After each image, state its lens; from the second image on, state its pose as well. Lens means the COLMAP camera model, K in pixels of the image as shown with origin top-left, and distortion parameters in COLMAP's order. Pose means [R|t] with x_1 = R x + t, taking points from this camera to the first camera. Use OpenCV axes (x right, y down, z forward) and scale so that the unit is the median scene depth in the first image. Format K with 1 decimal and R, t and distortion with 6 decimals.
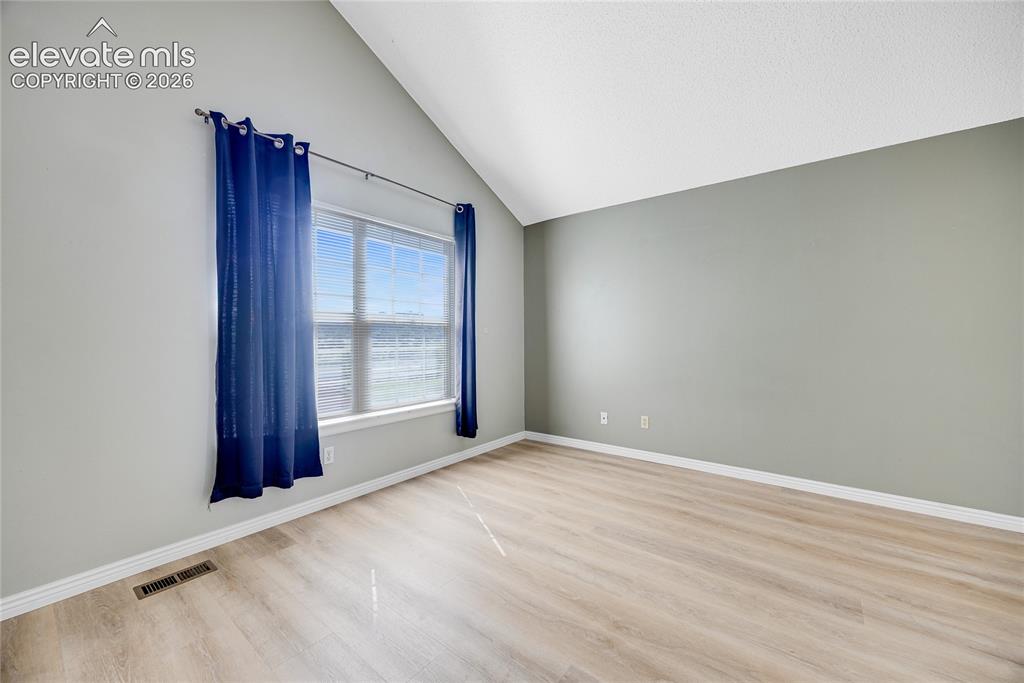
lens RADIAL K [[396.3, 0, 510.9], [0, 396.3, 339.3], [0, 0, 1]] dist [-0.000536, 0.000118]
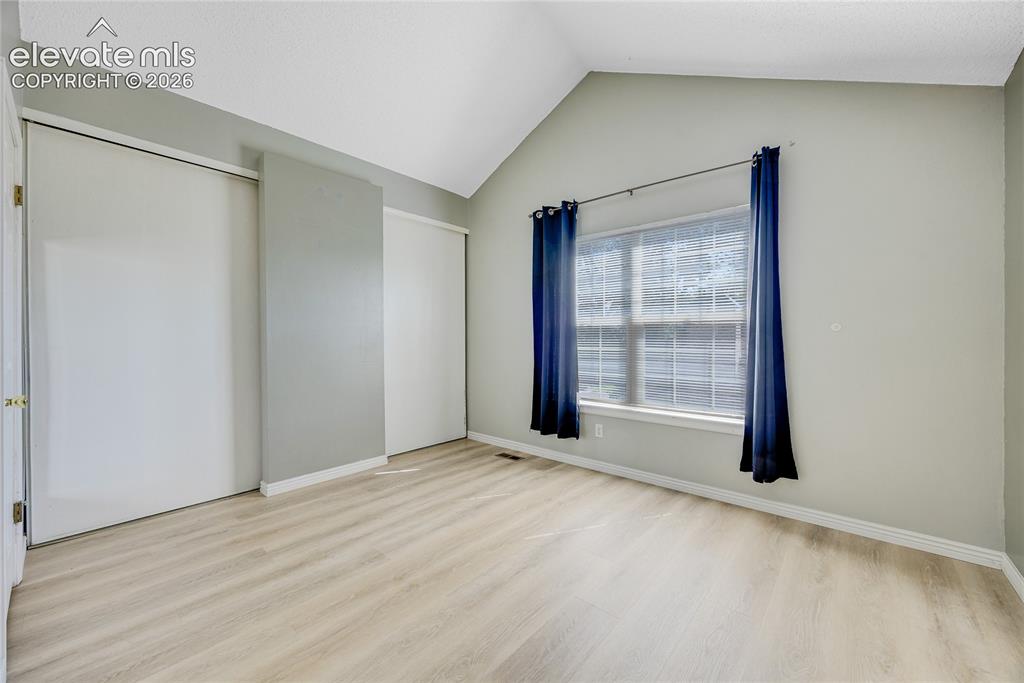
lens RADIAL K [[396.3, 0, 510.1], [0, 396.3, 340.6], [0, 0, 1]] dist [-0.000536, 0.000118]
pose [[-0.068271, 0.009328, -0.997623, 0.943533], [-0.004790, 0.999942, 0.009678, -0.008513], [0.997655, 0.005439, -0.068223, 0.911741]]
